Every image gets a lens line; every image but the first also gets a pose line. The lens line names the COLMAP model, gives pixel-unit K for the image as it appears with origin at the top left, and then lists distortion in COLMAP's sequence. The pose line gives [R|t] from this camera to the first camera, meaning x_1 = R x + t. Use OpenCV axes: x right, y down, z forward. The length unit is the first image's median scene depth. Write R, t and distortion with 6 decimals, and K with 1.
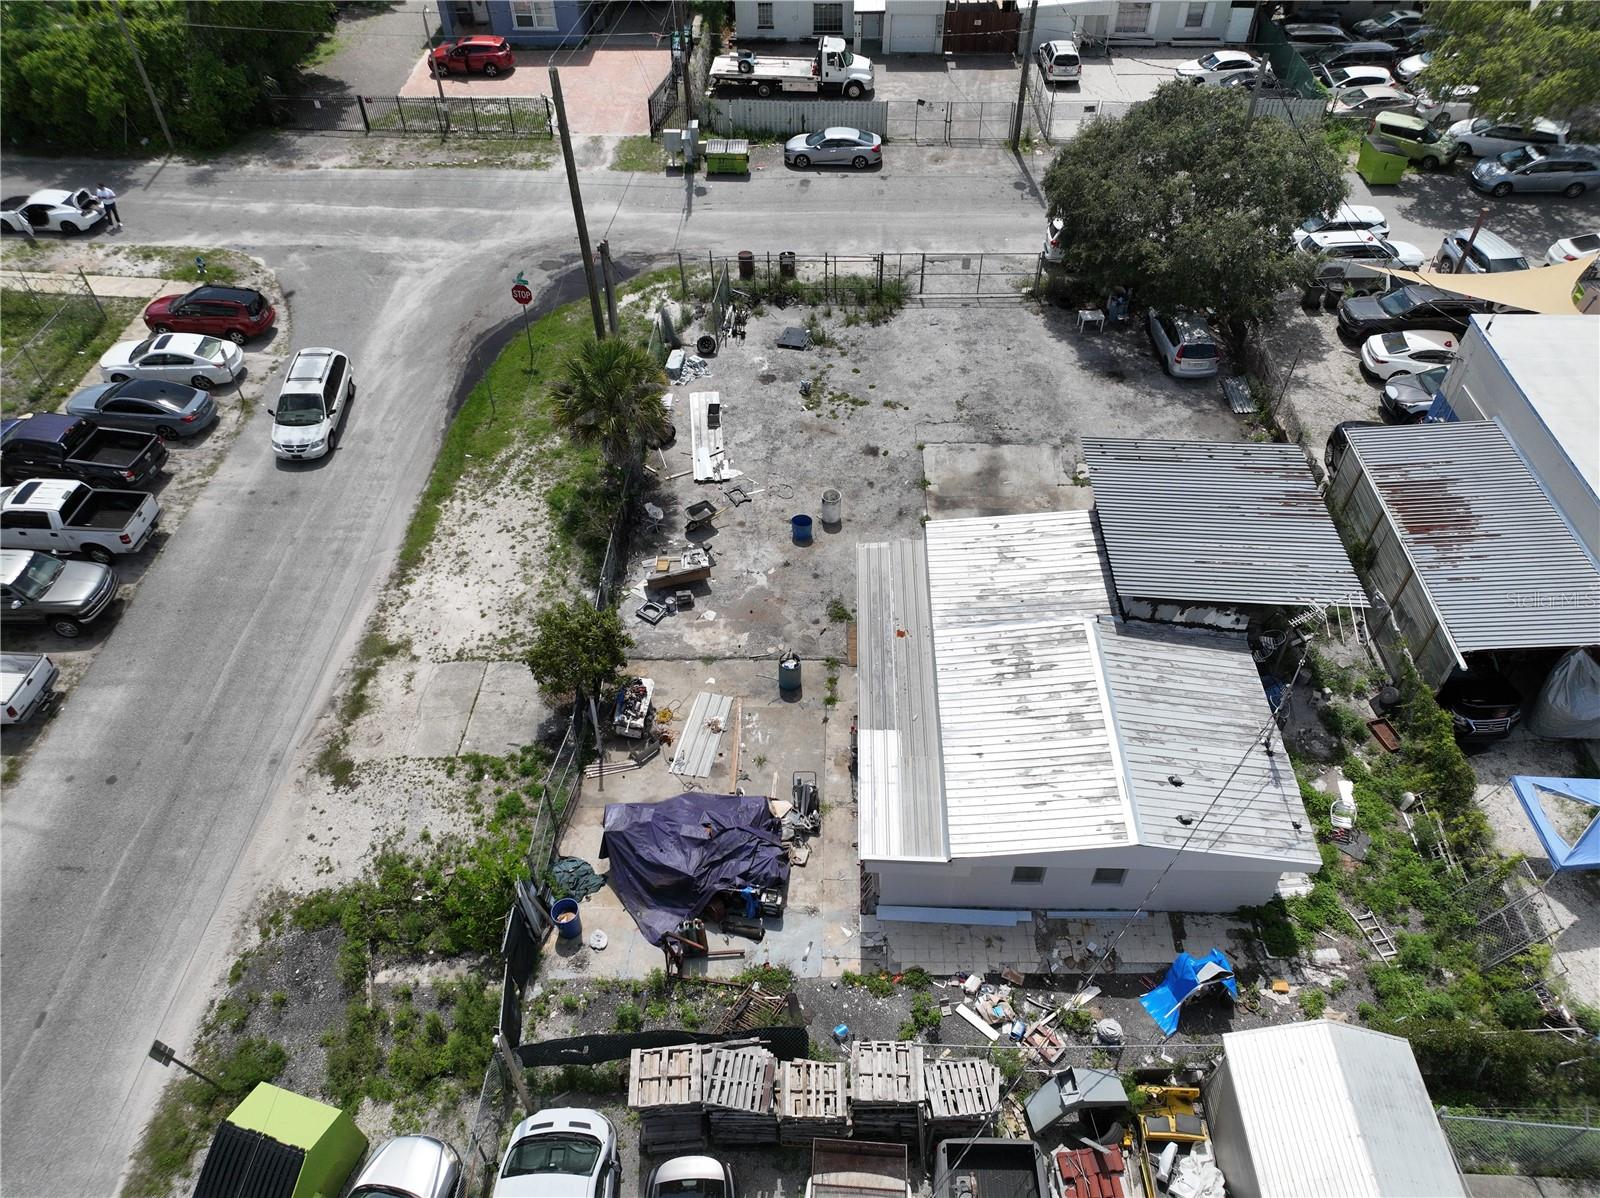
lens RADIAL K [[1126.0, 0, 800.0], [0, 1126.0, 602.8], [0, 0, 1]] dist [-0.000516, 0.018708]
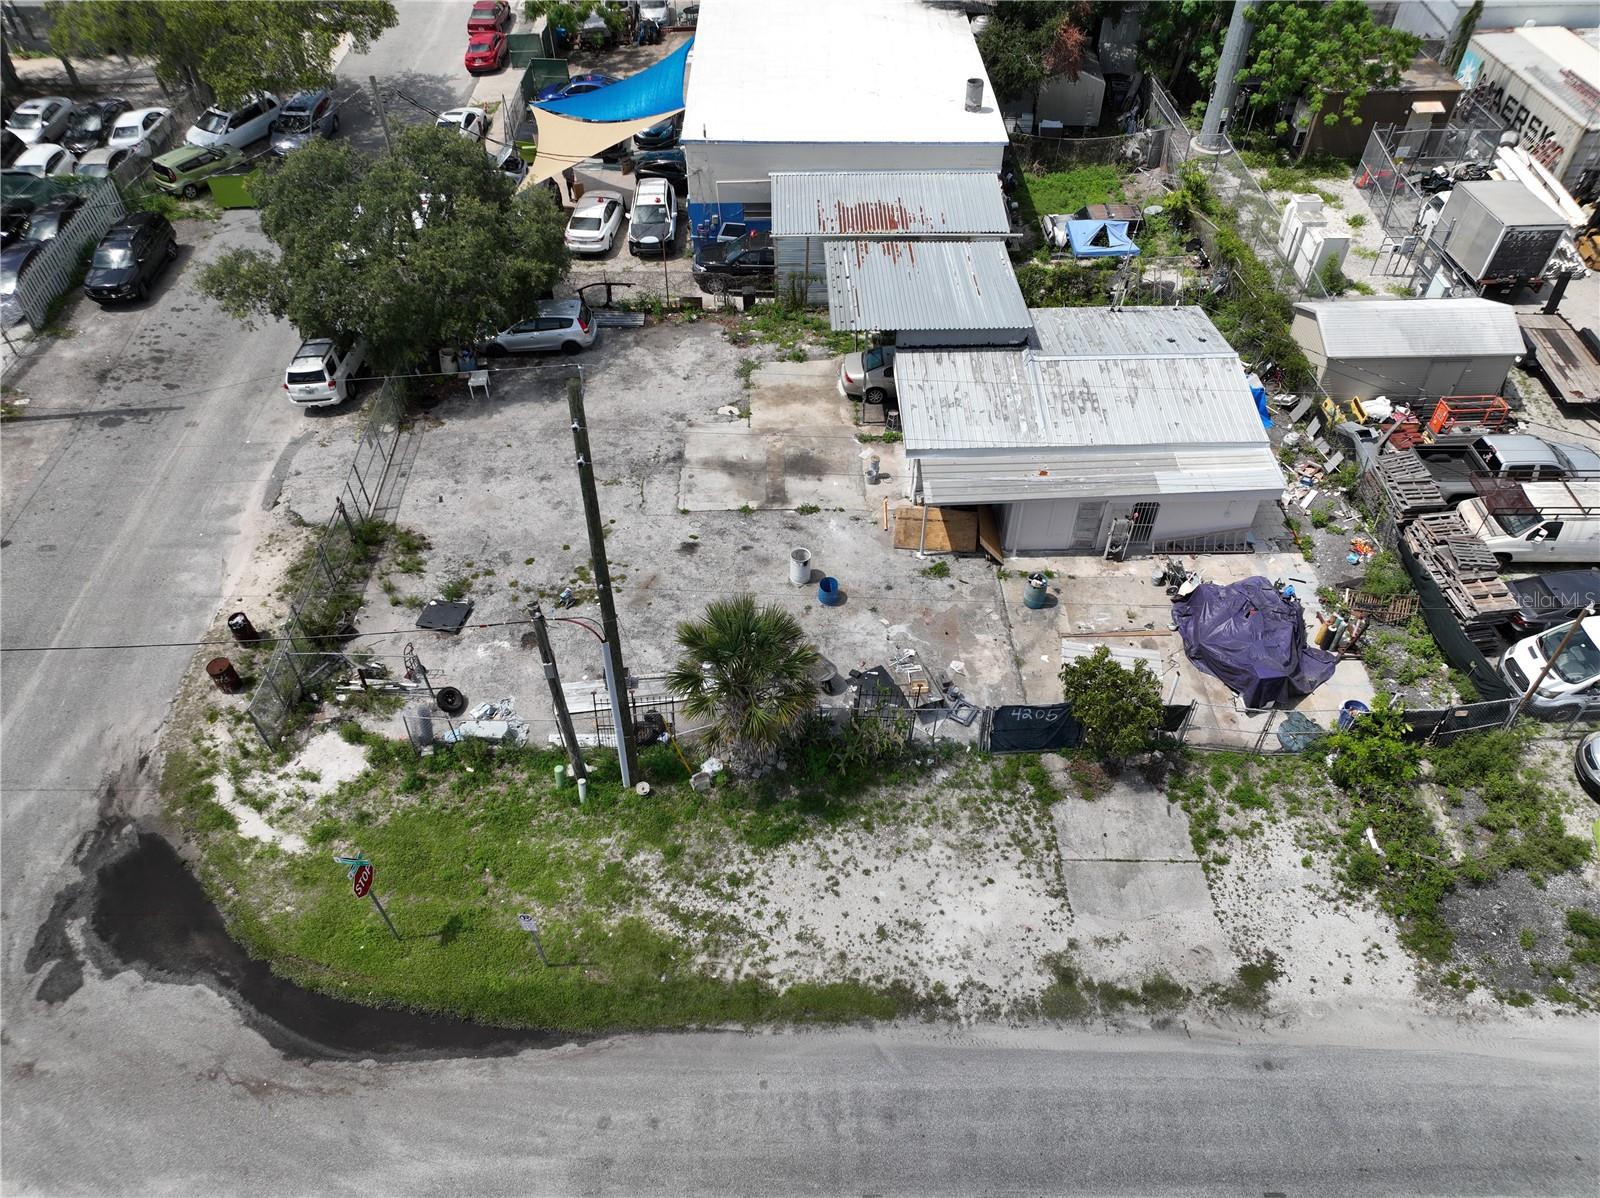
lens RADIAL K [[1126.0, 0, 800.0], [0, 1126.0, 602.8], [0, 0, 1]] dist [-0.000516, 0.018708]
pose [[-0.048514, -0.704155, 0.708387, -0.644520], [0.711165, 0.473648, 0.519522, -0.546888], [-0.701350, 0.528984, 0.477791, 0.553600]]
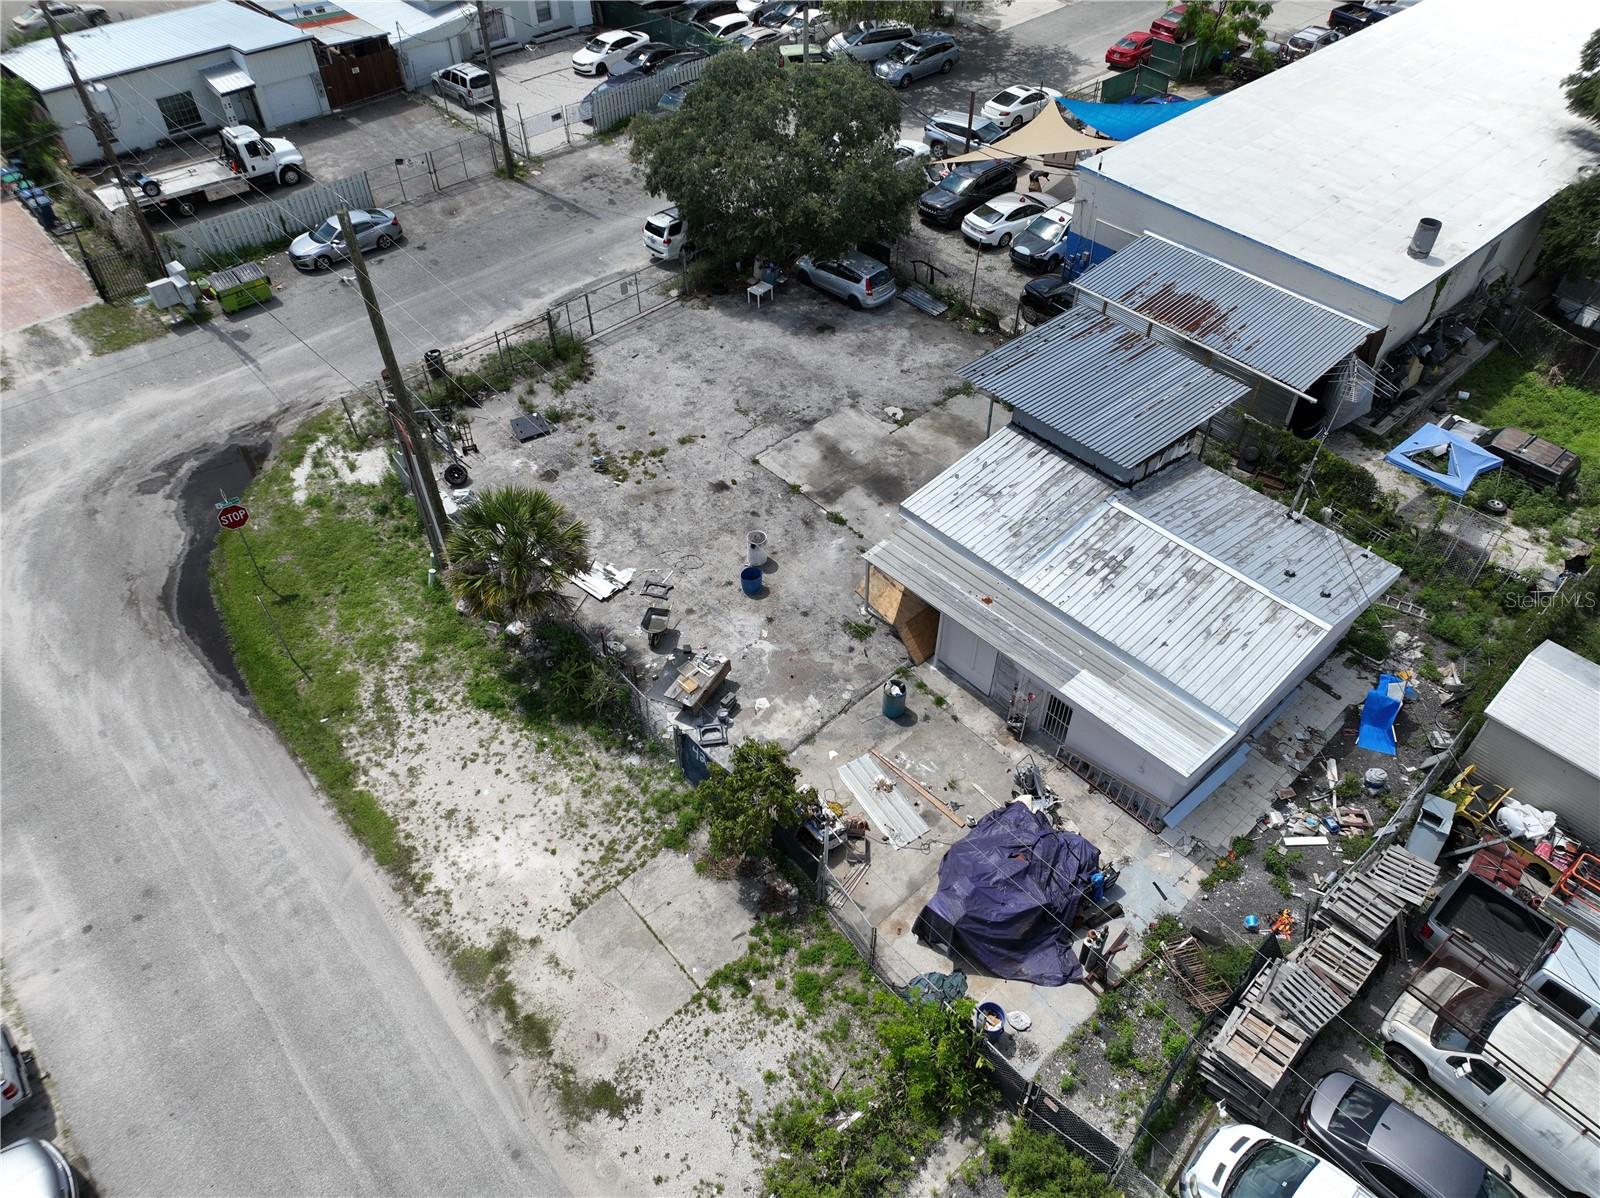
lens RADIAL K [[1126.0, 0, 800.0], [0, 1126.0, 602.8], [0, 0, 1]] dist [-0.000516, 0.018708]
pose [[0.721693, -0.489317, 0.489621, -0.424780], [0.491530, 0.860294, 0.135252, -0.153297], [-0.487399, 0.143053, 0.861381, 0.163727]]
